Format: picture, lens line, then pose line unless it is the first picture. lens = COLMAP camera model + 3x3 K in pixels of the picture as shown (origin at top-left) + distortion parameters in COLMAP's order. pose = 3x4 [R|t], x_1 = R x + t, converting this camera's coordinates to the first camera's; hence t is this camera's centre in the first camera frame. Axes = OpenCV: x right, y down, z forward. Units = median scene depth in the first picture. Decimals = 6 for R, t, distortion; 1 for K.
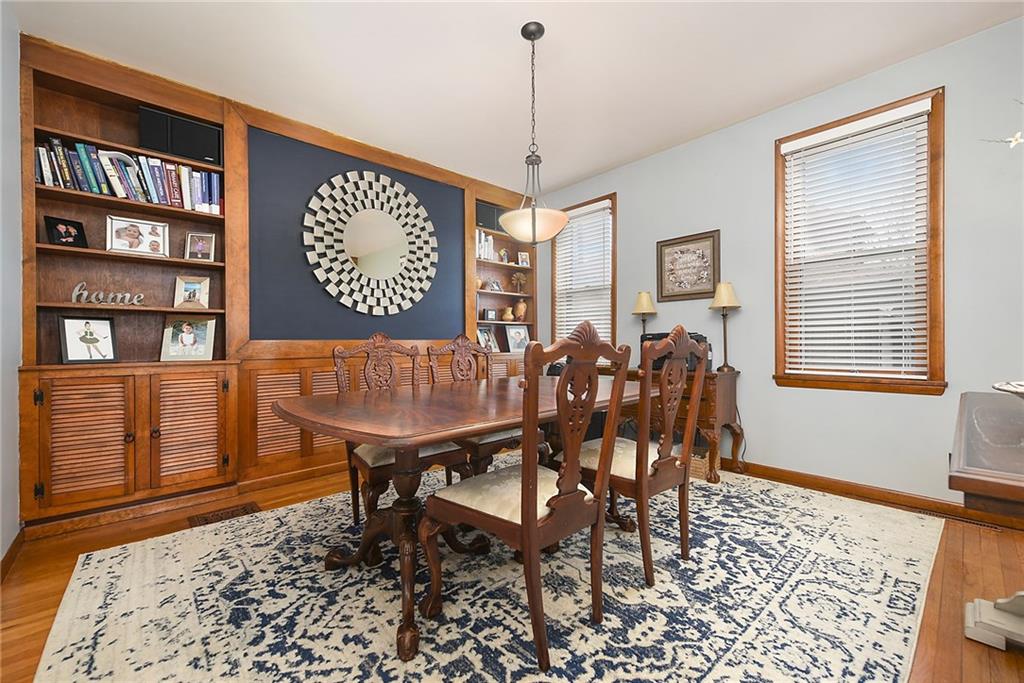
lens RADIAL K [[416.9, 0, 512.8], [0, 416.9, 345.9], [0, 0, 1]] dist [0.000364, 0.000051]
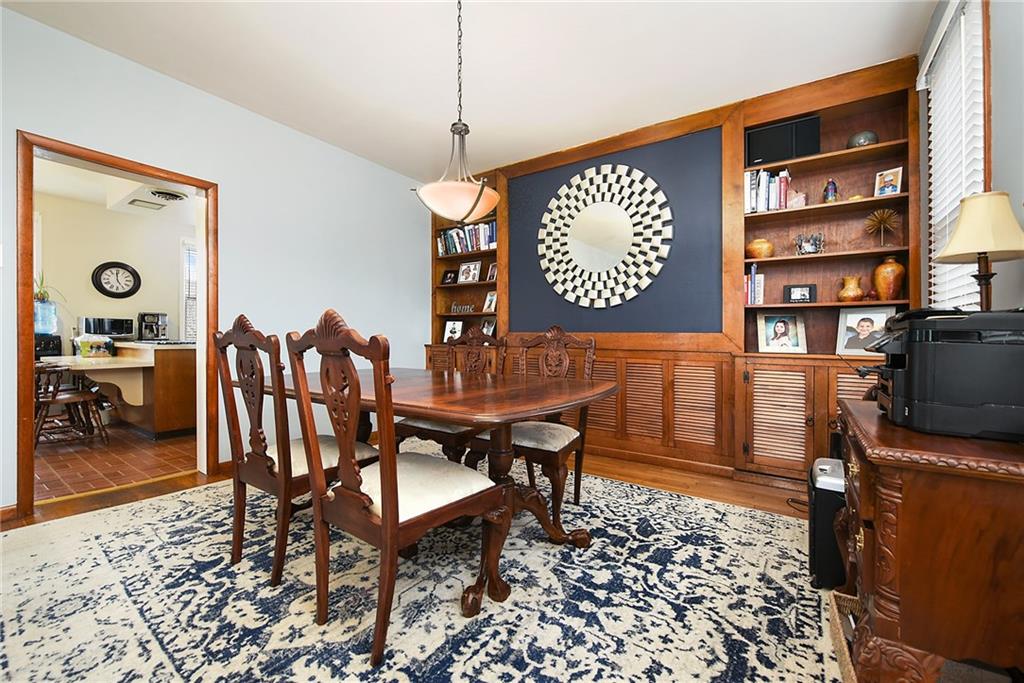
lens RADIAL K [[408.4, 0, 512.0], [0, 408.4, 341.5], [0, 0, 1]] dist [-0.003496, -0.000066]
pose [[0.234344, 0.024447, -0.971846, 0.596249], [-0.014104, 0.999664, 0.021746, -0.010890], [0.972051, 0.008611, 0.234610, 0.578983]]
